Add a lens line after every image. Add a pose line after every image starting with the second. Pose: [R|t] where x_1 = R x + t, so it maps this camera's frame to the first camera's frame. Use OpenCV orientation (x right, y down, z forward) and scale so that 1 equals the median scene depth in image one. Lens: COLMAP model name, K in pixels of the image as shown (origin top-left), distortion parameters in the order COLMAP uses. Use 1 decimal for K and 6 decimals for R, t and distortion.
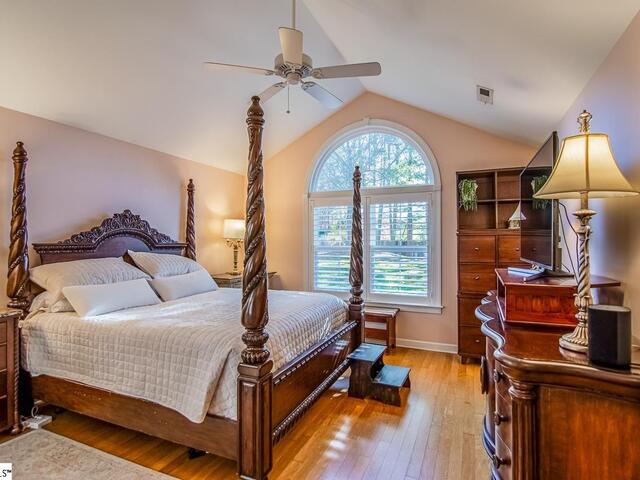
lens RADIAL K [[360.0, 0, 322.8], [0, 360.0, 237.3], [0, 0, 1]] dist [-0.017188, -0.001492]
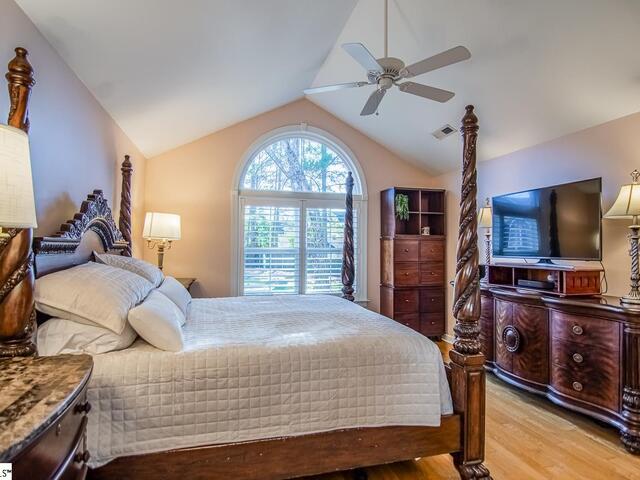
lens RADIAL K [[354.0, 0, 320.0], [0, 354.0, 240.0], [0, 0, 1]] dist [-0.003433, -0.010638]
pose [[0.787568, 0.019486, 0.615920, -0.569675], [-0.017440, 0.999804, -0.009331, 0.013562], [-0.615981, -0.003393, 0.787754, 0.211139]]
